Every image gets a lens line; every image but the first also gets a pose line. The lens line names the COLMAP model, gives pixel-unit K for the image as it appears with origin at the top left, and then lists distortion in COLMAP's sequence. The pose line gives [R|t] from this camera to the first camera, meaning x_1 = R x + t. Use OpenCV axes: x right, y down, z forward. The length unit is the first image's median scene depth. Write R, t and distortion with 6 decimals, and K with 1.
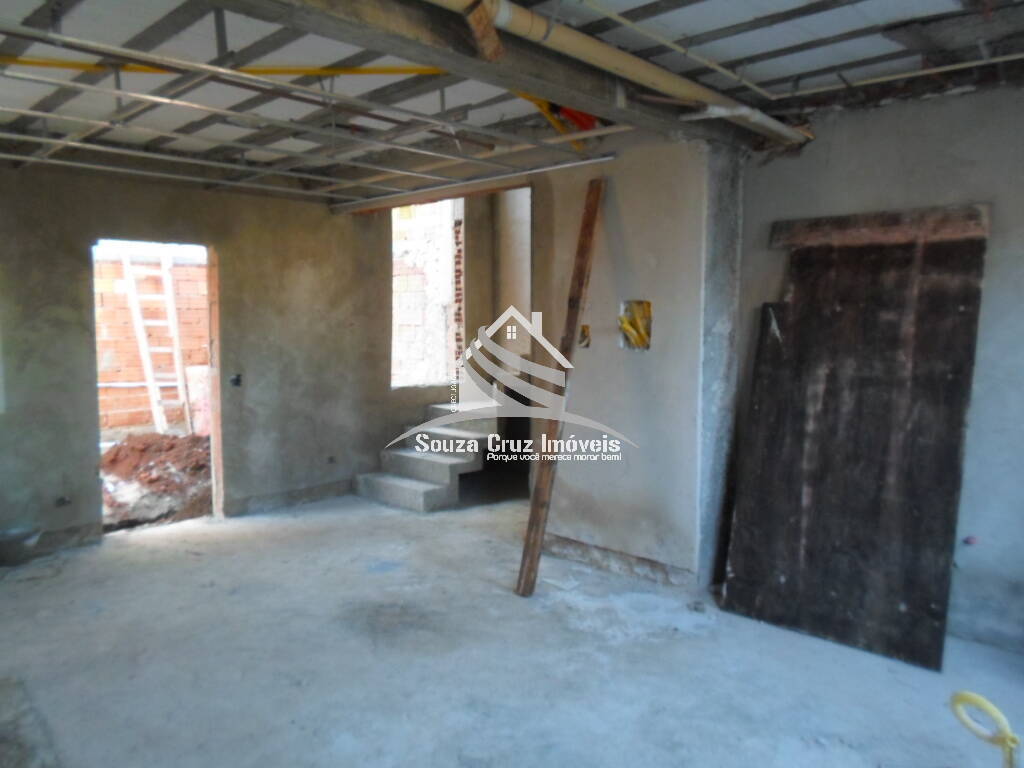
lens RADIAL K [[790.6, 0, 505.2], [0, 790.6, 370.1], [0, 0, 1]] dist [0.006811, -0.018605]
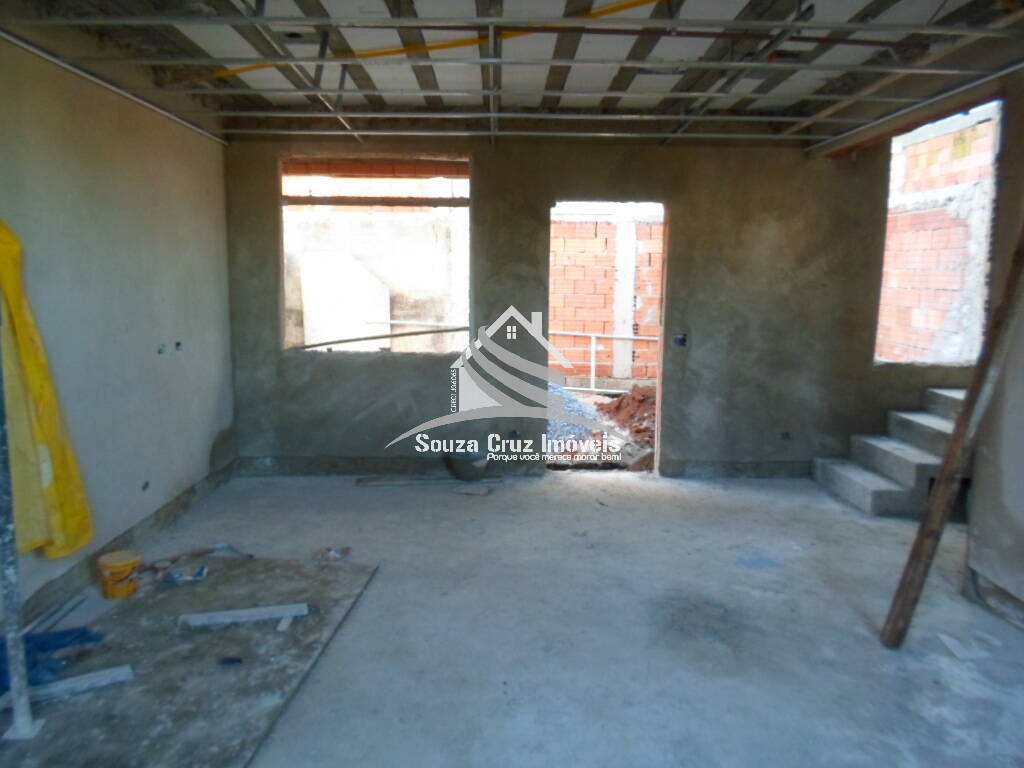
lens RADIAL K [[790.6, 0, 513.0], [0, 790.6, 370.7], [0, 0, 1]] dist [0.006811, -0.018605]
pose [[0.717506, 0.094377, -0.690129, 0.260467], [-0.061467, 0.995492, 0.072230, -0.009955], [0.693835, -0.009405, 0.720072, 0.205454]]
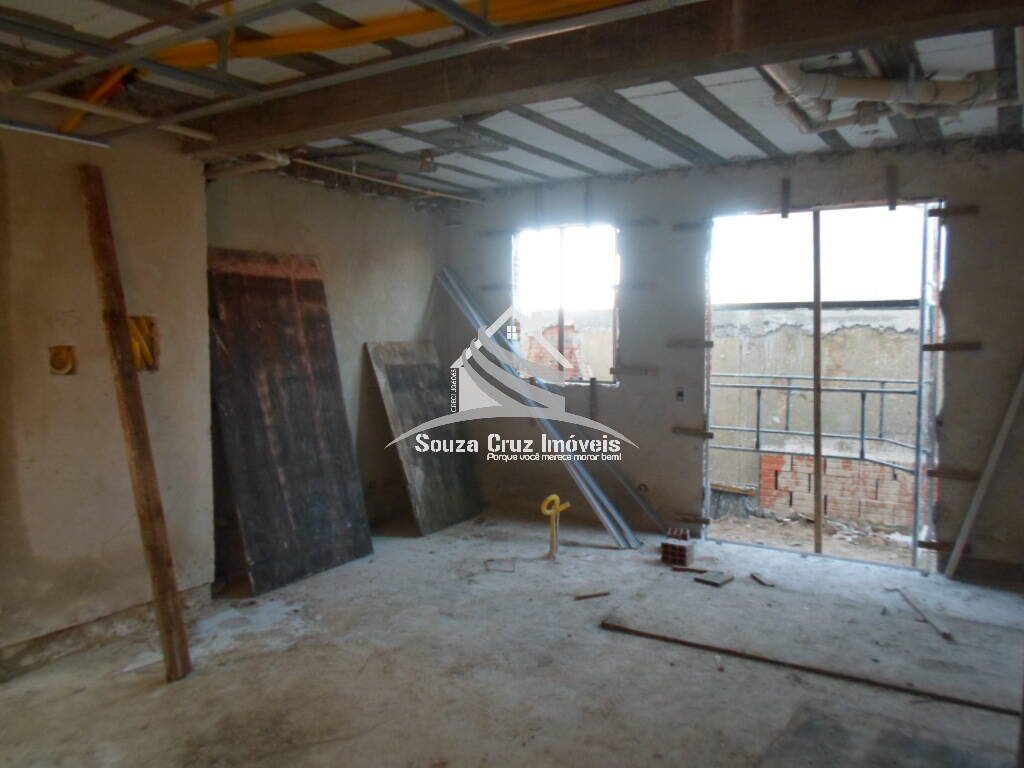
lens RADIAL K [[790.6, 0, 512.9], [0, 790.6, 372.5], [0, 0, 1]] dist [0.006811, -0.018605]
pose [[-0.223372, -0.056970, 0.973067, -0.817795], [0.070779, 0.994707, 0.074484, -0.062499], [-0.972160, 0.085511, -0.218157, 0.810454]]
